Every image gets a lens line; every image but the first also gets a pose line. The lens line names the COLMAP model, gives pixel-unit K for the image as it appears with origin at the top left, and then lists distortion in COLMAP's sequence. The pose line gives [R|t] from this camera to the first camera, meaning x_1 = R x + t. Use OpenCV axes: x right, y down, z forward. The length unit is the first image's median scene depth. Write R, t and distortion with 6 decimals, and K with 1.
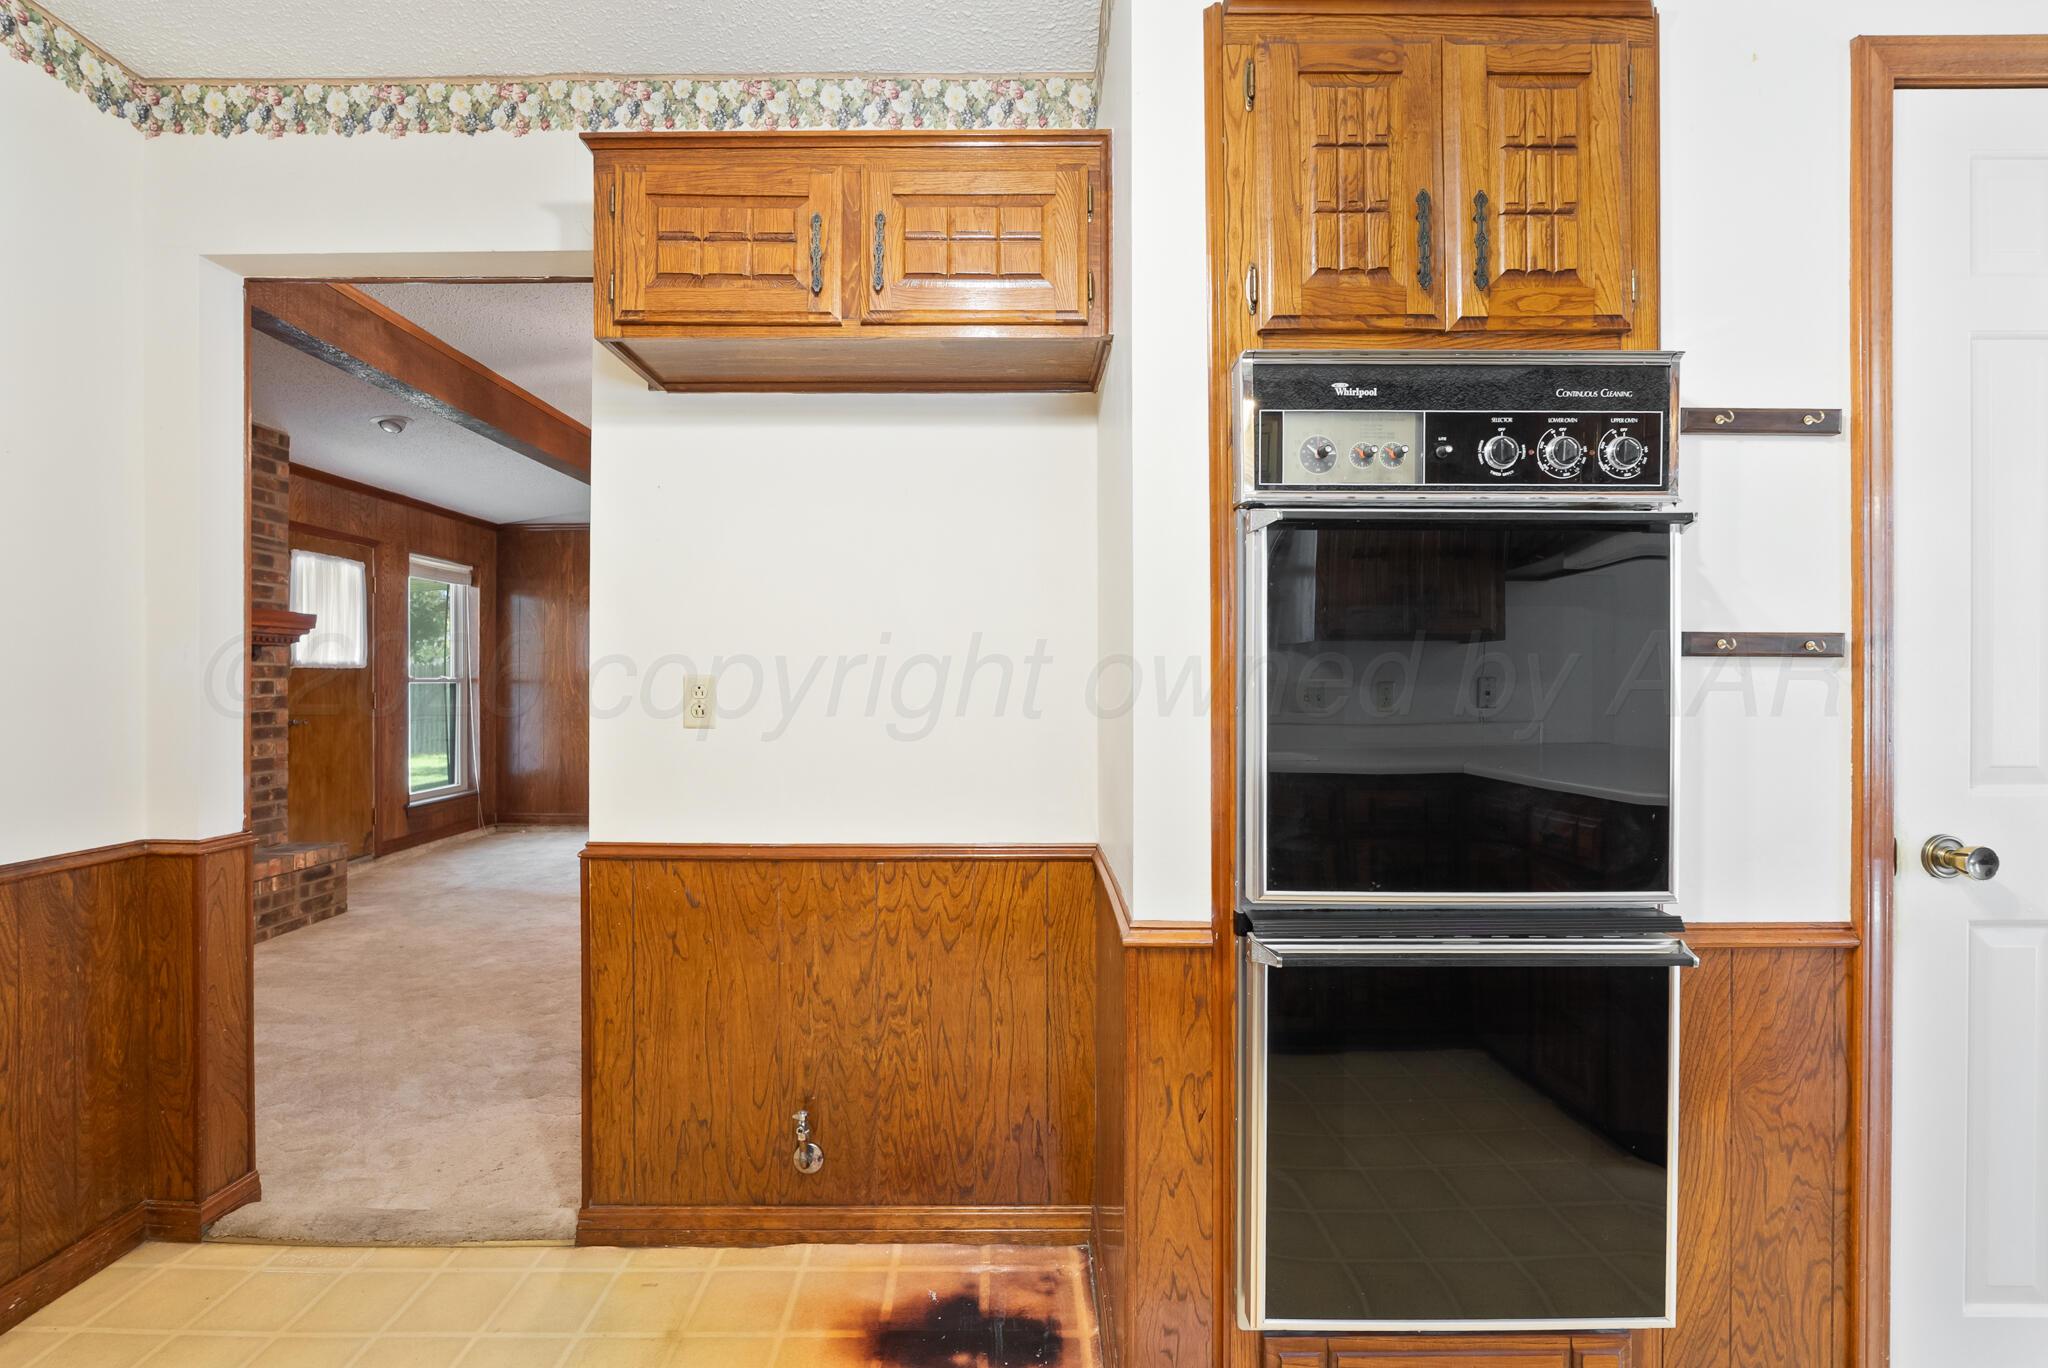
lens RADIAL K [[915.8, 0, 1022.6], [0, 915.8, 683.8], [0, 0, 1]] dist [-0.008598, 0.001980]
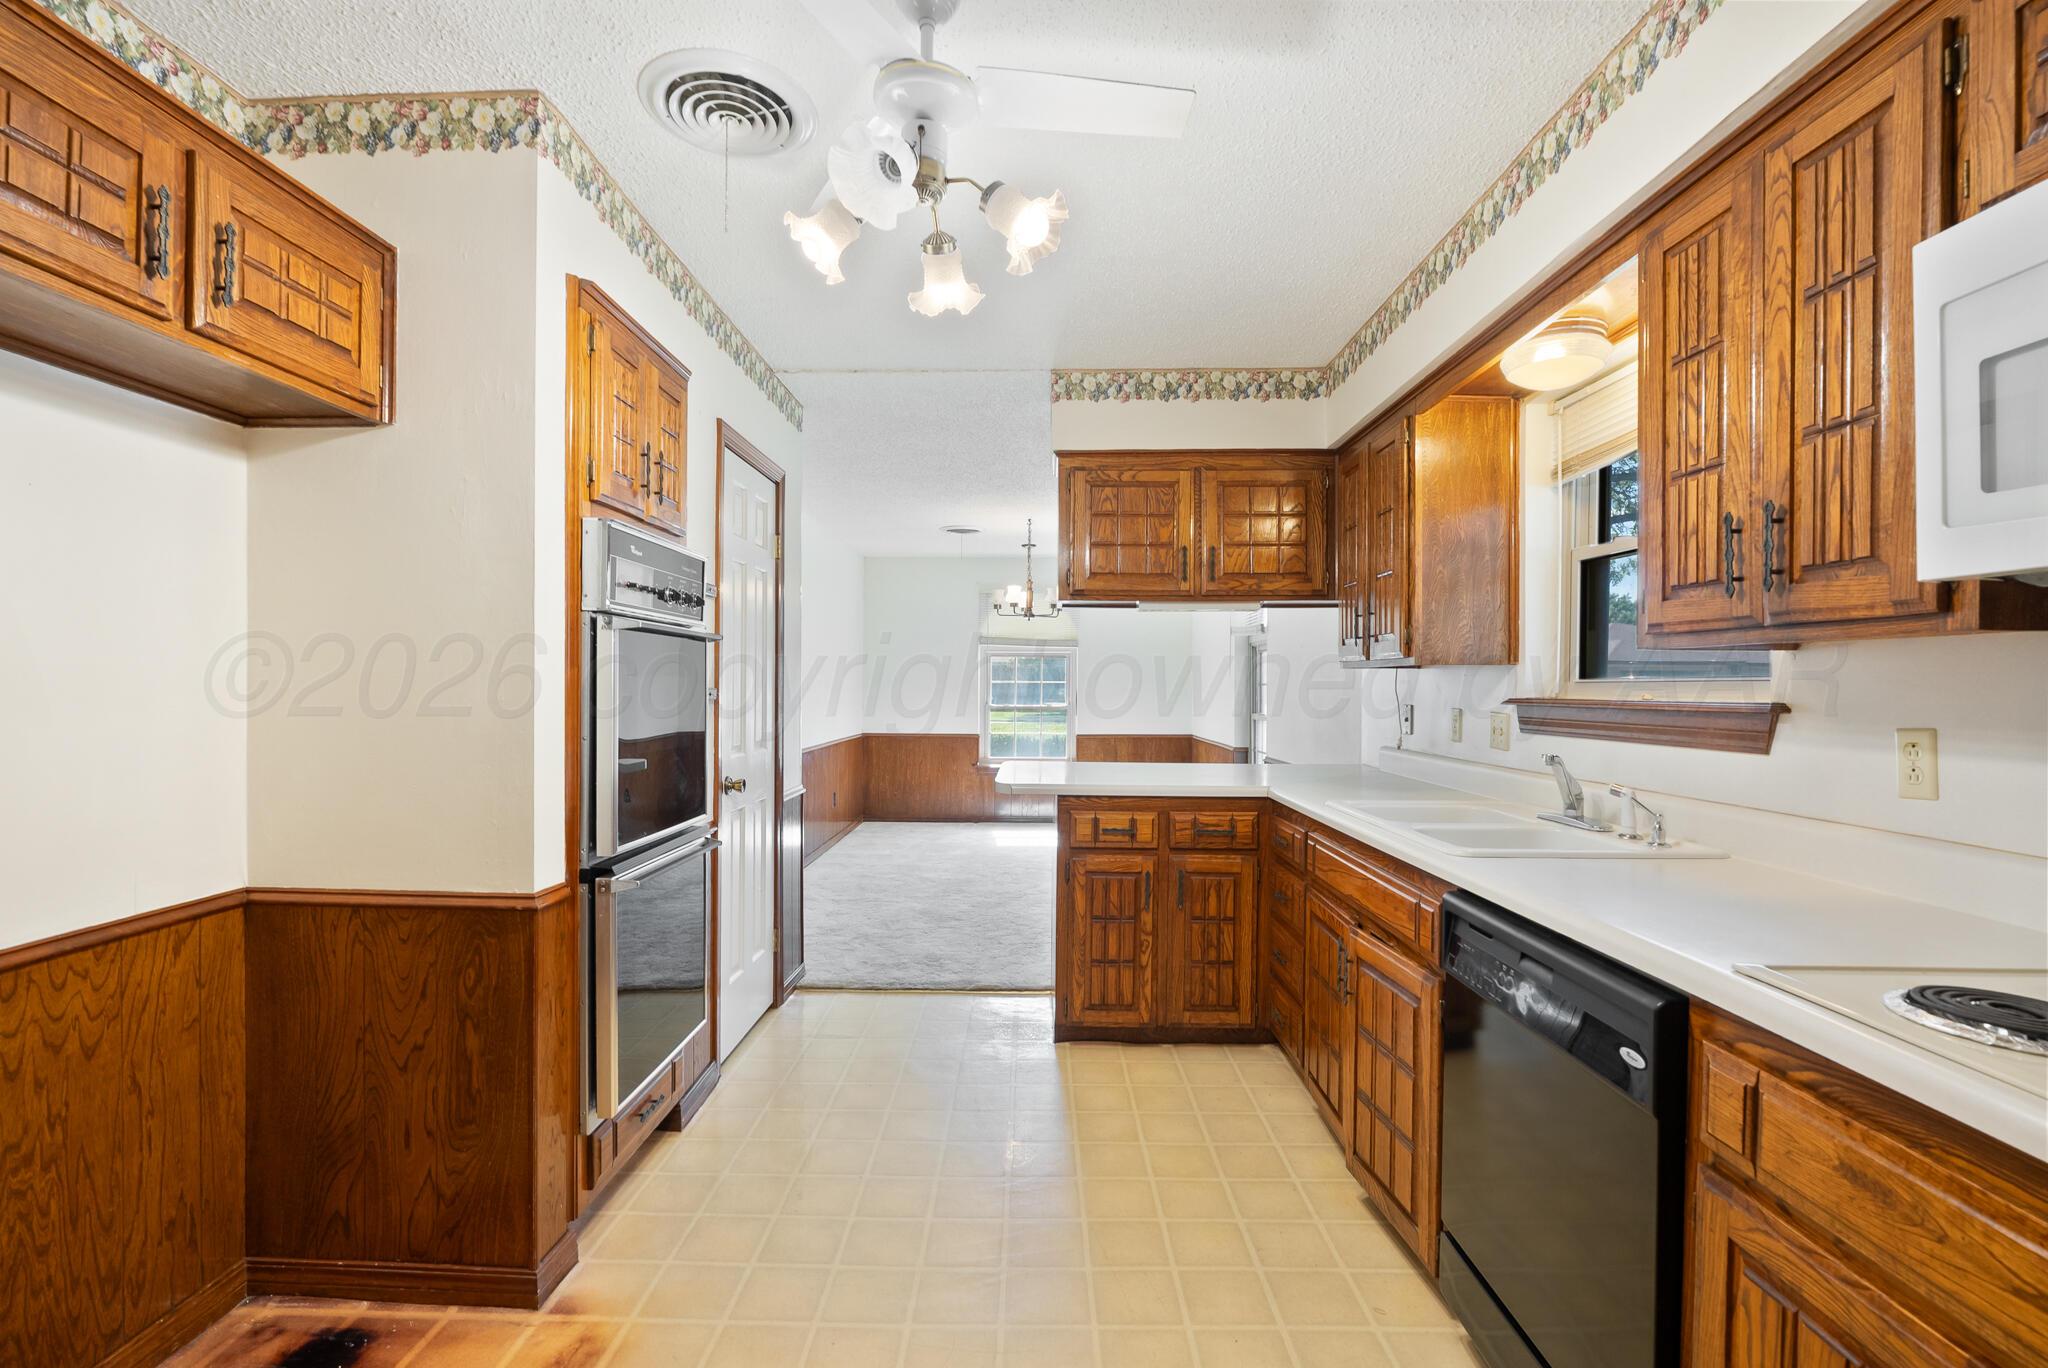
lens RADIAL K [[915.8, 0, 1021.6], [0, 915.8, 689.5], [0, 0, 1]] dist [-0.008598, 0.001980]
pose [[0.017698, -0.004380, 0.999834, -0.878539], [-0.001005, 0.999990, 0.004398, -0.042389], [-0.999843, -0.001082, 0.017693, 0.151751]]
